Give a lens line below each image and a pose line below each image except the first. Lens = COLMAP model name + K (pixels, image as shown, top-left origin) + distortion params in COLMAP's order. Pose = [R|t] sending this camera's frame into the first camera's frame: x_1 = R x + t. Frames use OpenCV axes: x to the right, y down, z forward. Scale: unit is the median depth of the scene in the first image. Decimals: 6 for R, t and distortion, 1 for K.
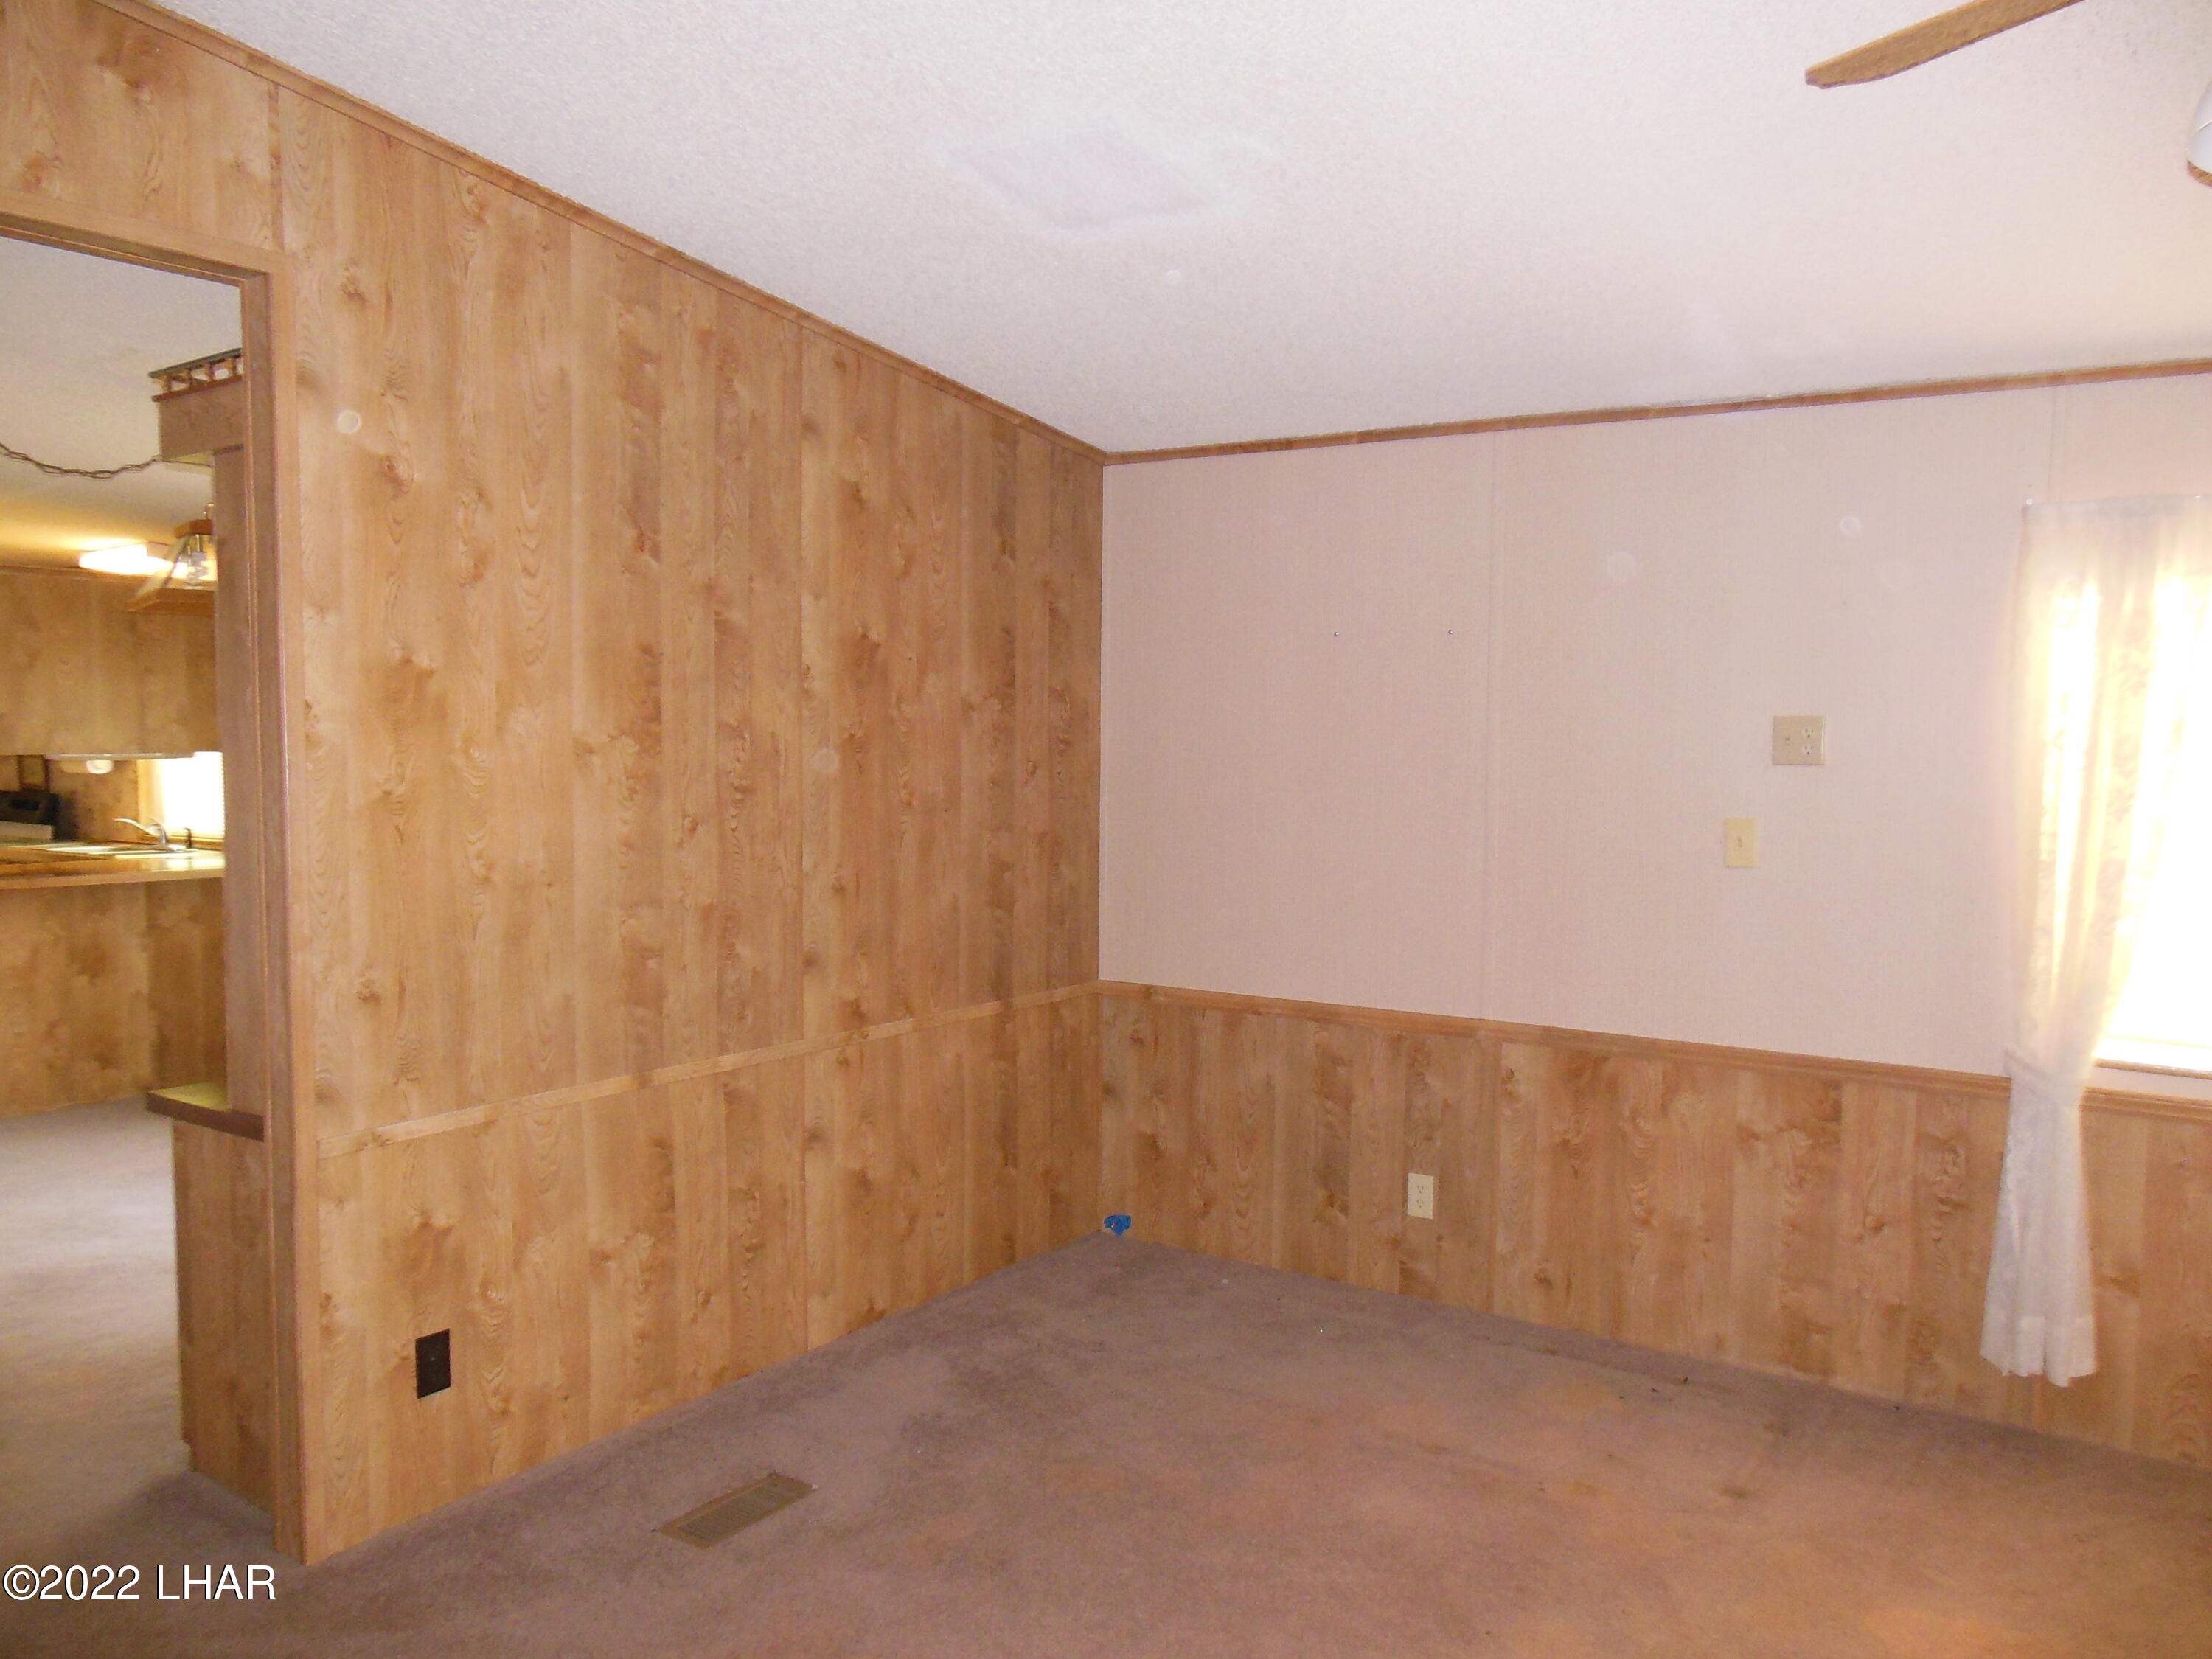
lens RADIAL K [[1648.0, 0, 1108.9], [0, 1648.0, 836.6], [0, 0, 1]] dist [-0.099571, 0.138569]
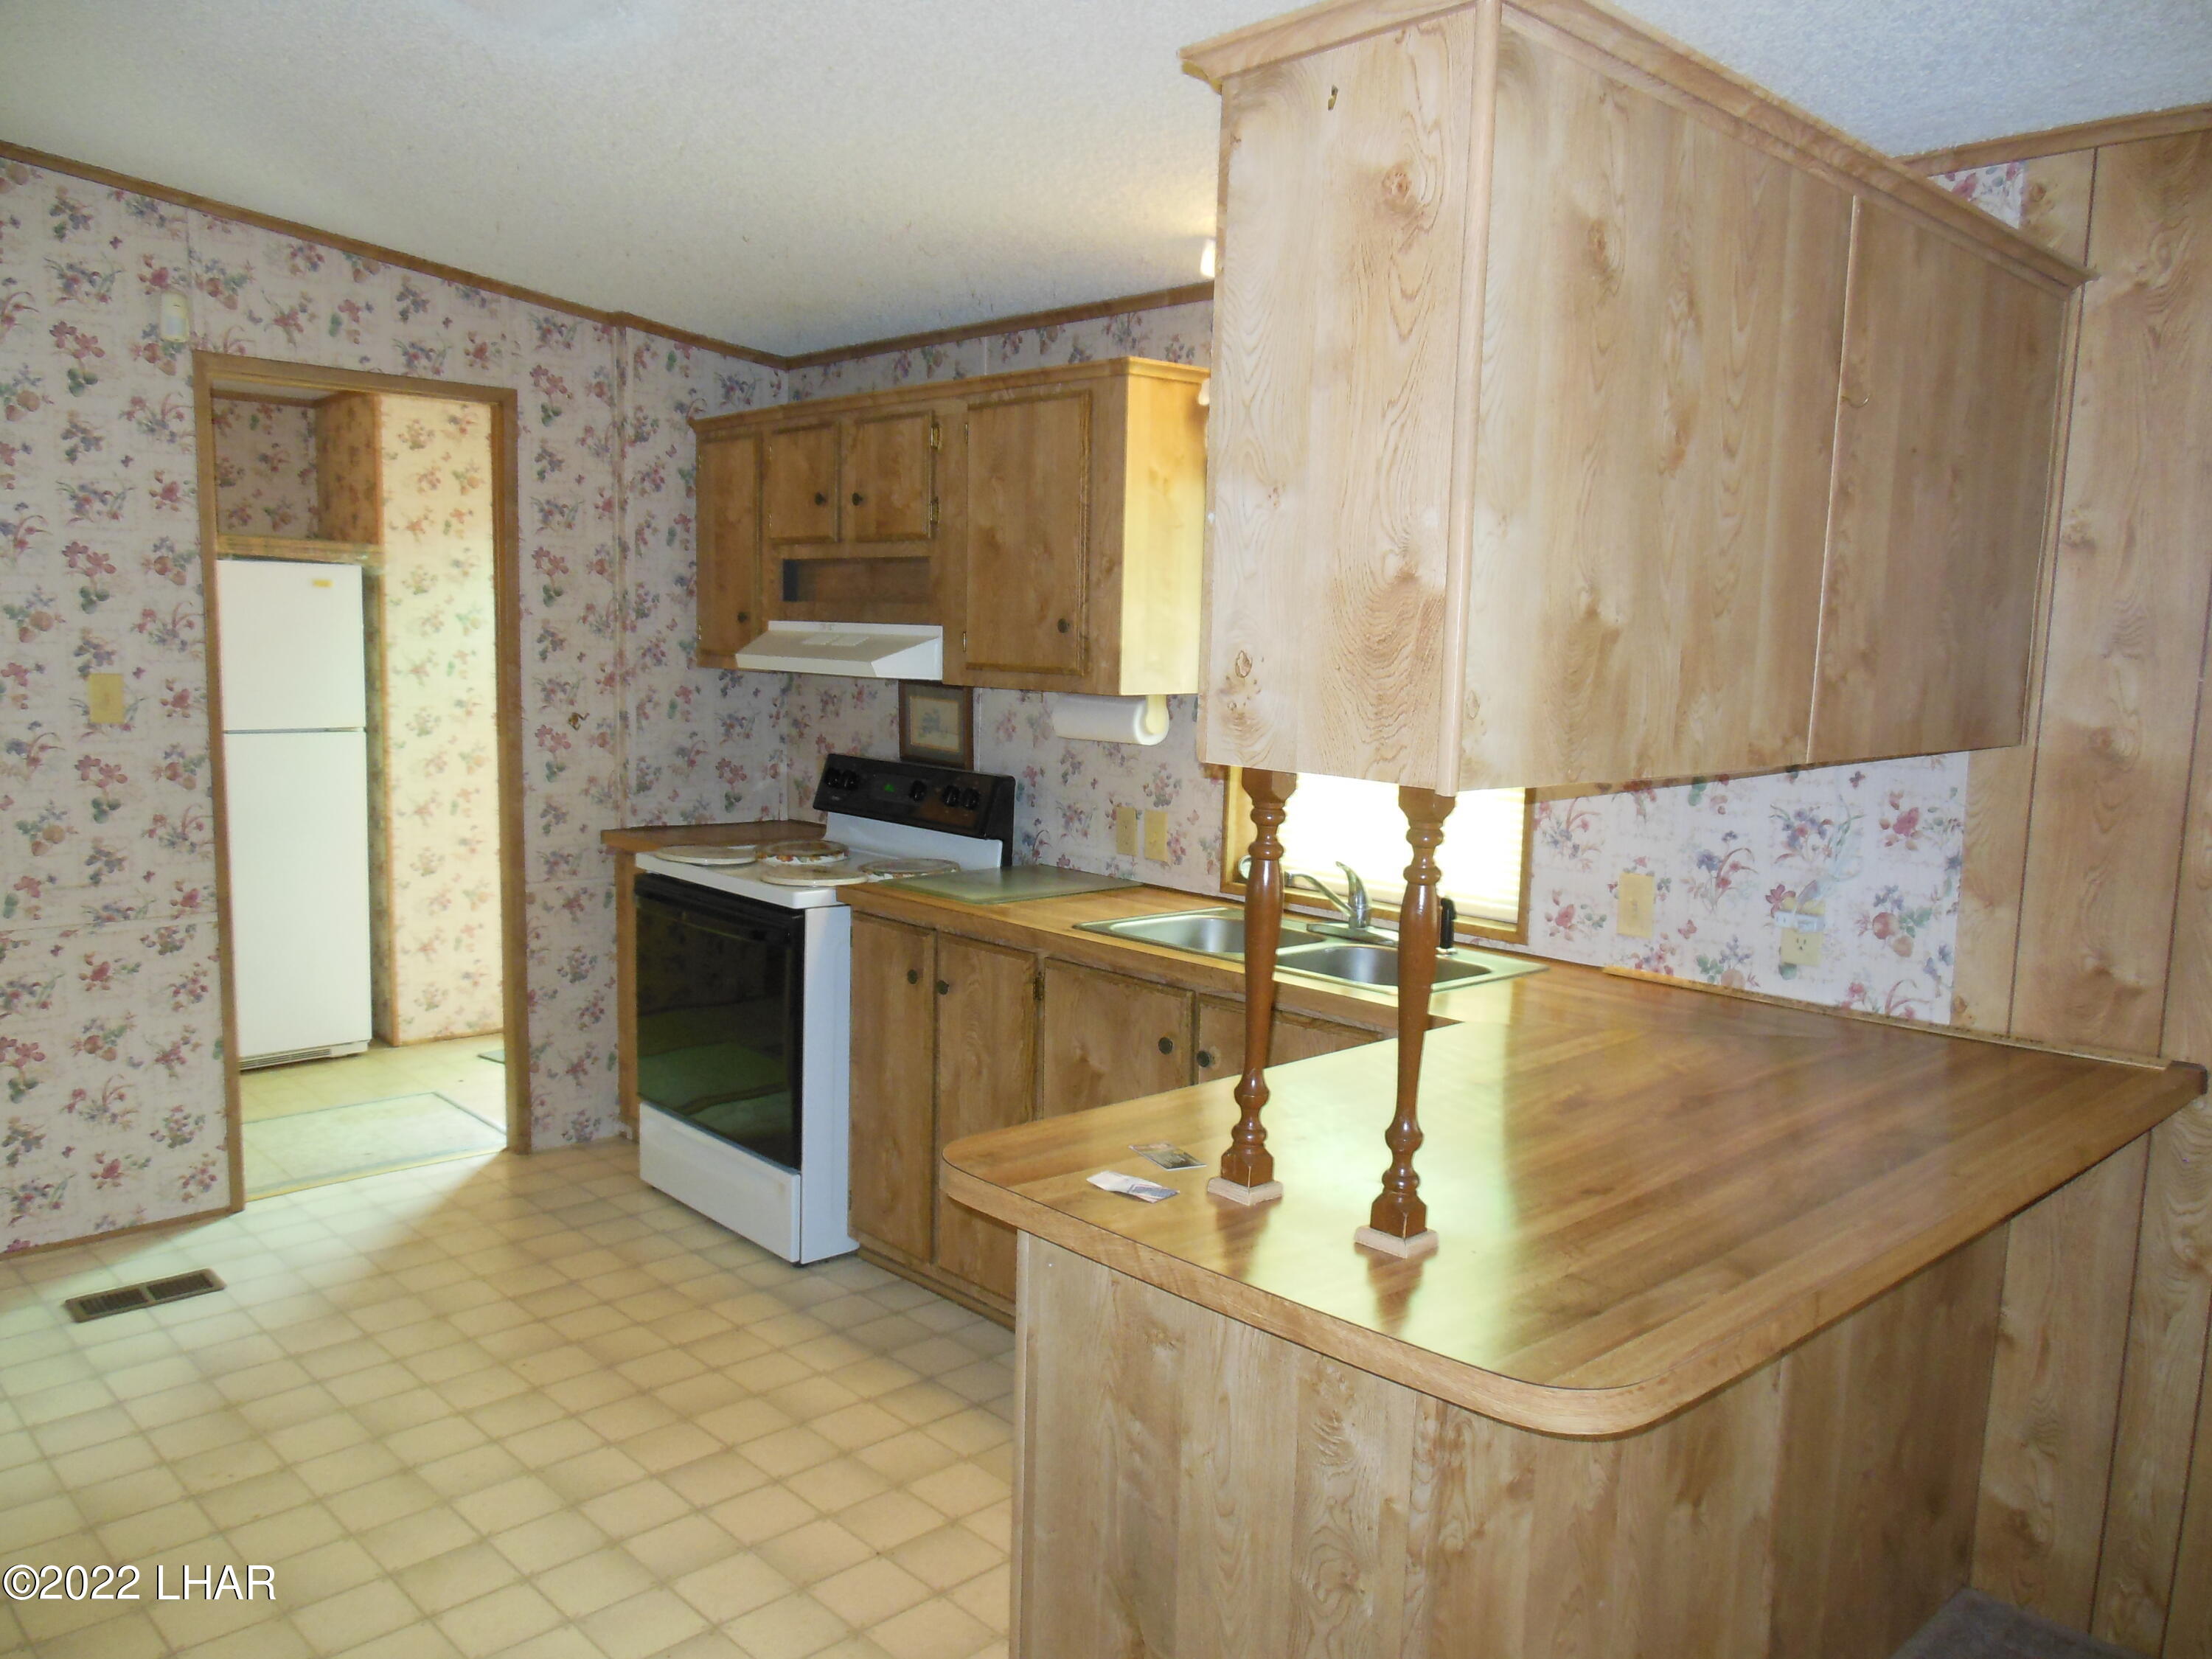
lens RADIAL K [[1652.5, 0, 1105.5], [0, 1652.5, 839.3], [0, 0, 1]] dist [-0.092117, 0.131411]
pose [[0.973163, 0.048521, -0.224944, -0.643070], [-0.035326, 0.997431, 0.062319, -0.050190], [0.227390, -0.052701, 0.972377, 0.653370]]
